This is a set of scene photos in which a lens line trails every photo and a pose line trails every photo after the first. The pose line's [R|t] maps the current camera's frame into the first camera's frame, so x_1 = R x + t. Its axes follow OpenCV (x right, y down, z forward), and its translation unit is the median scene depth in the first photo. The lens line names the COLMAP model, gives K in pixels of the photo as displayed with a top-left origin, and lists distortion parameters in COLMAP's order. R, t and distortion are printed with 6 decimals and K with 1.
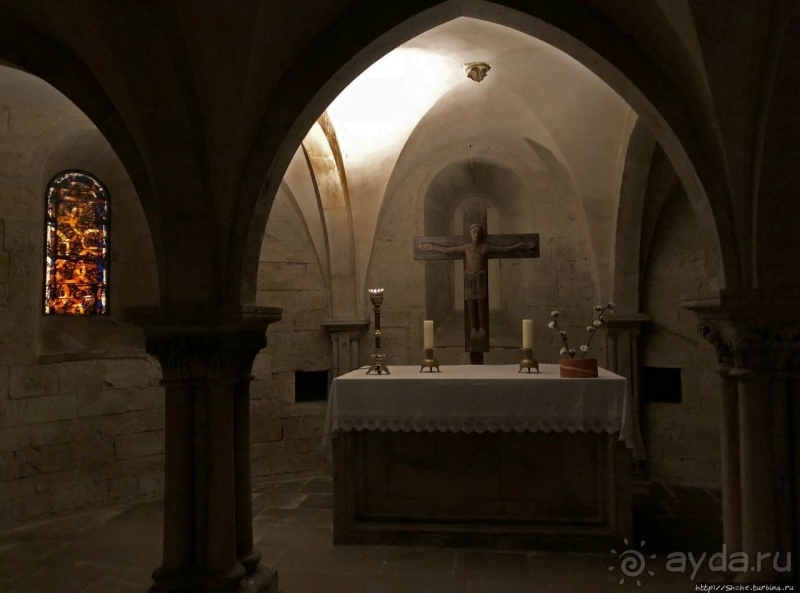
lens RADIAL K [[681.0, 0, 400.0], [0, 681.0, 296.5], [0, 0, 1]] dist [0.000864, 0.000016]
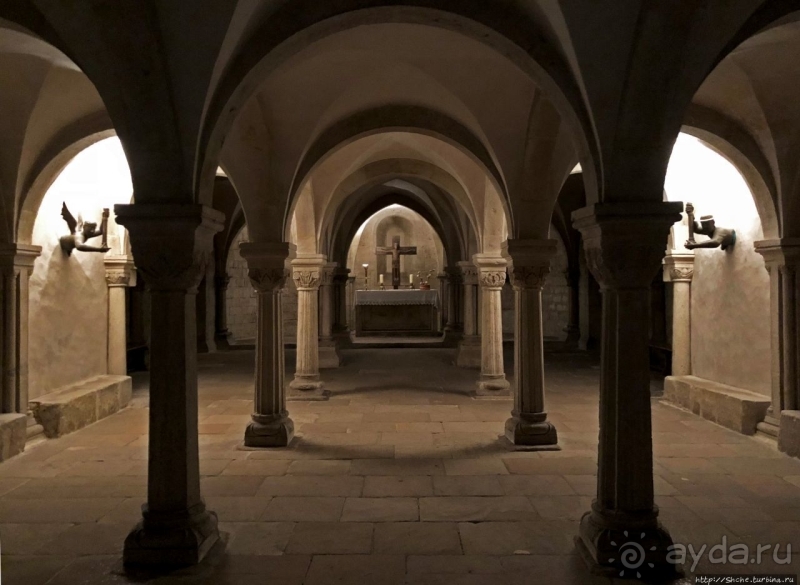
lens RADIAL K [[682.1, 0, 400.0], [0, 682.1, 292.5], [0, 0, 1]] dist [0.000209, -0.000032]
pose [[0.991397, 0.003120, 0.130854, -0.260587], [-0.008443, 0.999158, 0.040144, -0.010406], [-0.130618, -0.040904, 0.990589, -1.963229]]
